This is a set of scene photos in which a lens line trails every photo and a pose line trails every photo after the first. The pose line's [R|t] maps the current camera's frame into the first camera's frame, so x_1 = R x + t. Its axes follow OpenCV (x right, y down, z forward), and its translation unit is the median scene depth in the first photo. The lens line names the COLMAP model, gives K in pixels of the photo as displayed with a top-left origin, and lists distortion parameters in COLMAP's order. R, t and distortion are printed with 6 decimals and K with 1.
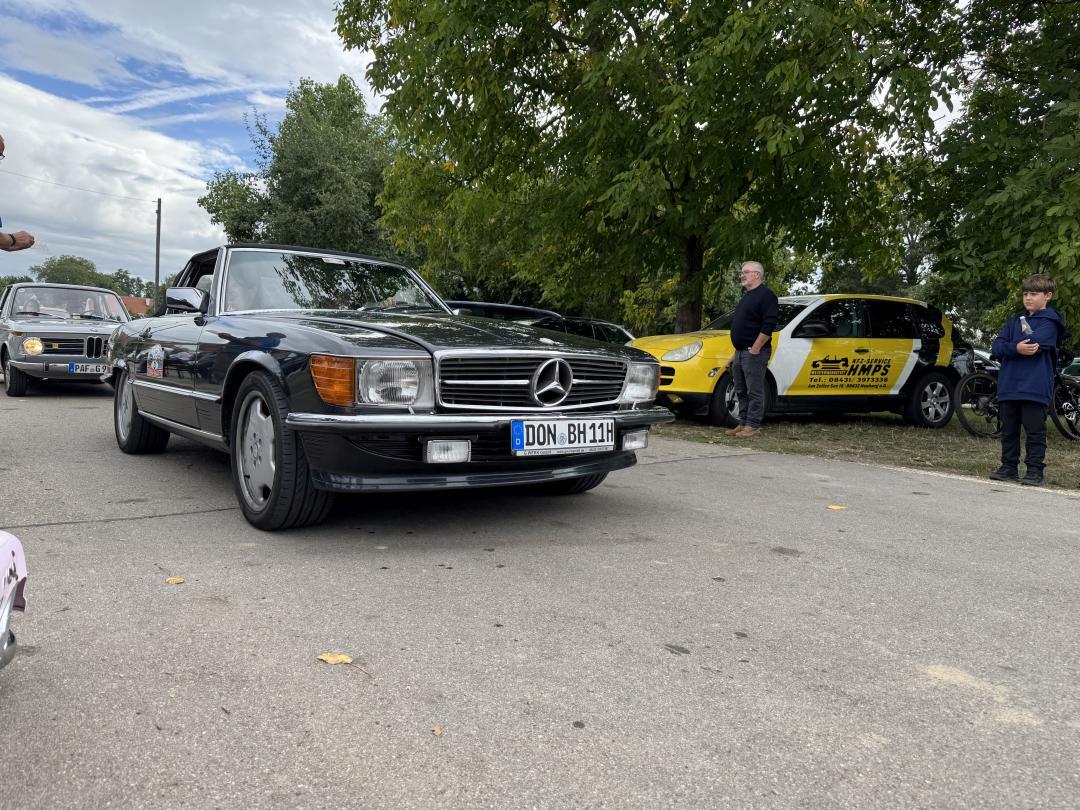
lens RADIAL K [[768.0, 0, 544.9], [0, 768.0, 385.2], [0, 0, 1]] dist [-0.004298, -0.001620]
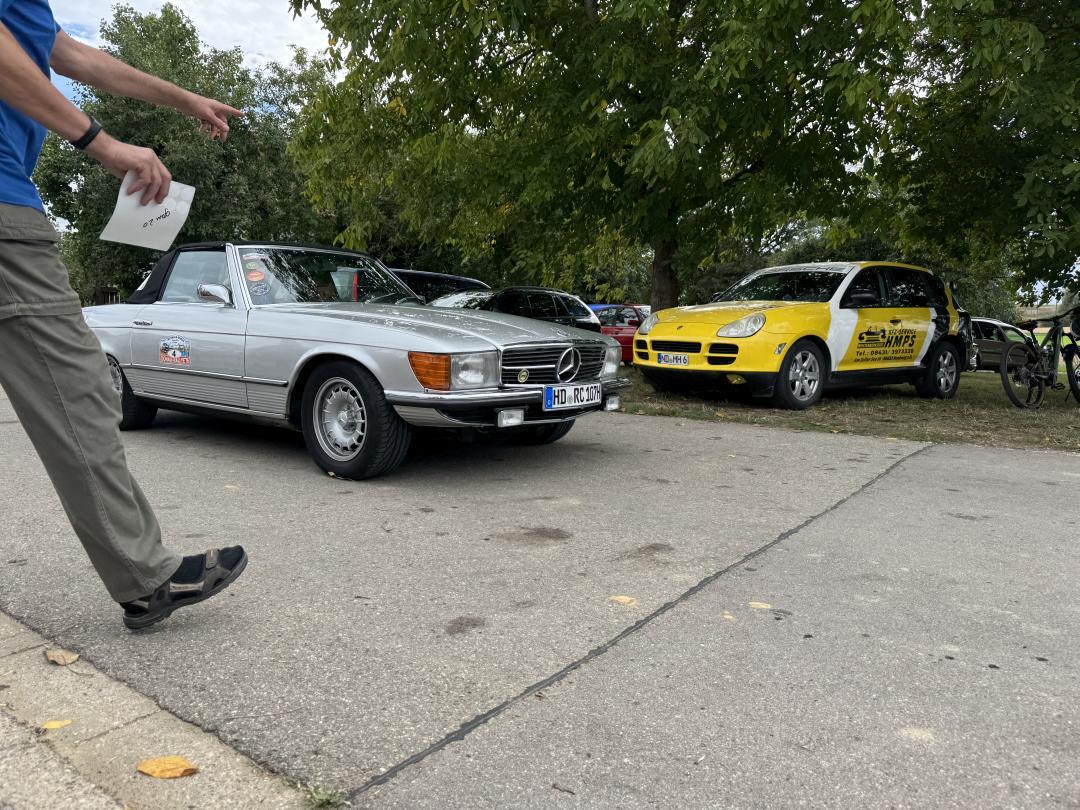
lens RADIAL K [[775.0, 0, 536.7], [0, 775.0, 403.9], [0, 0, 1]] dist [-0.002541, -0.004329]
pose [[0.977214, -0.037213, 0.208969, -0.227784], [0.023395, 0.997397, 0.068212, -0.018367], [-0.210964, -0.061769, 0.975540, 0.148114]]
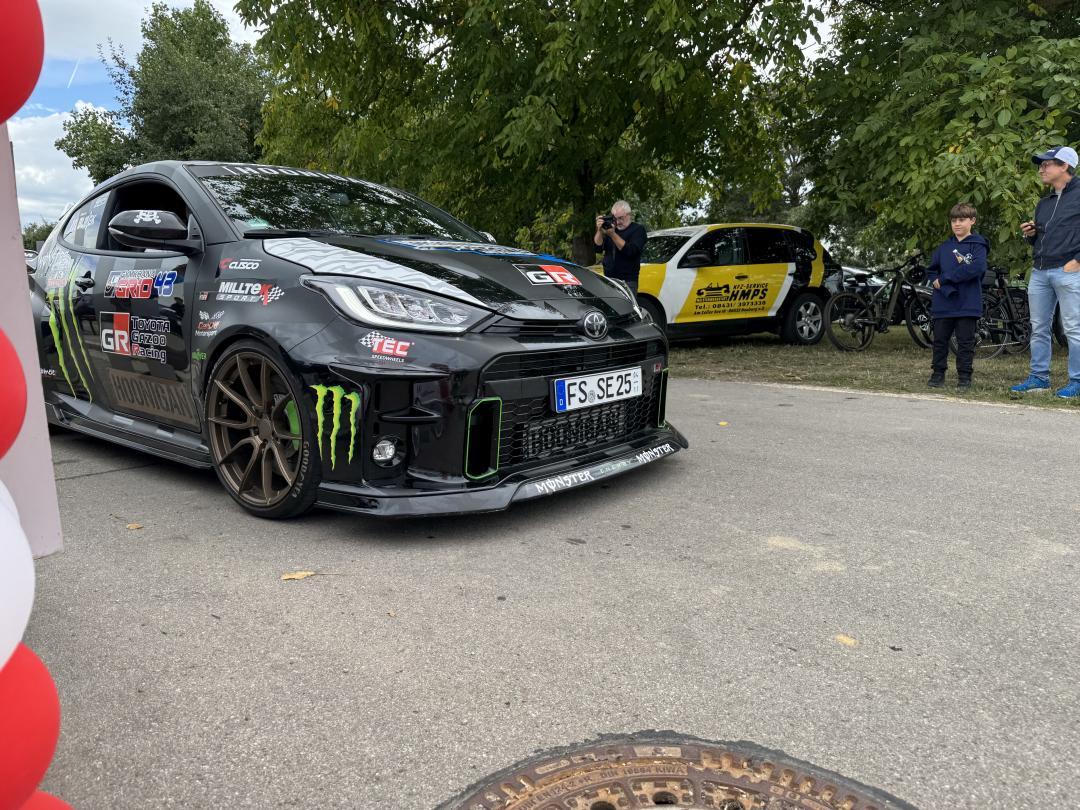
lens RADIAL K [[762.2, 0, 533.8], [0, 762.2, 408.6], [0, 0, 1]] dist [0.036131, -0.059896]
pose [[0.991941, -0.067273, 0.107364, -0.003256], [0.054423, 0.991470, 0.118426, -0.004852], [-0.114415, -0.111628, 0.987141, -0.044109]]
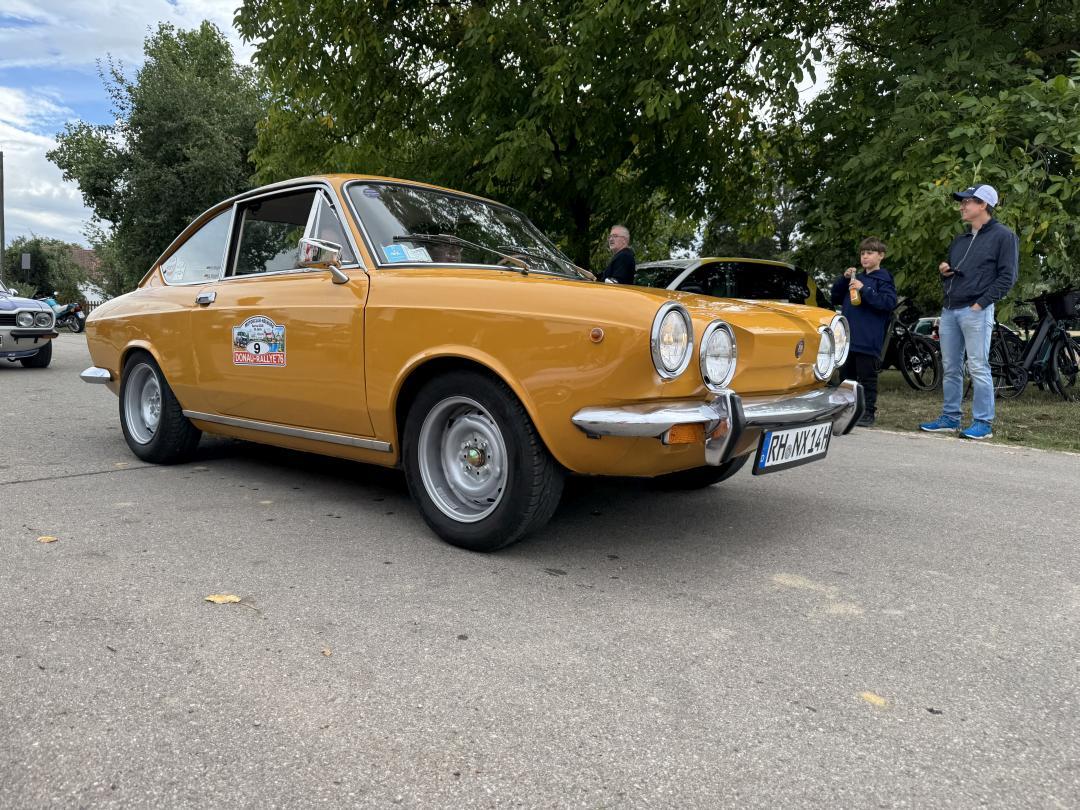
lens RADIAL K [[767.5, 0, 548.3], [0, 767.5, 394.4], [0, 0, 1]] dist [0.001577, -0.007819]
pose [[0.989268, -0.022611, 0.144351, 0.002930], [0.014582, 0.998299, 0.056443, 0.007275], [-0.145382, -0.053733, 0.987915, -0.012311]]
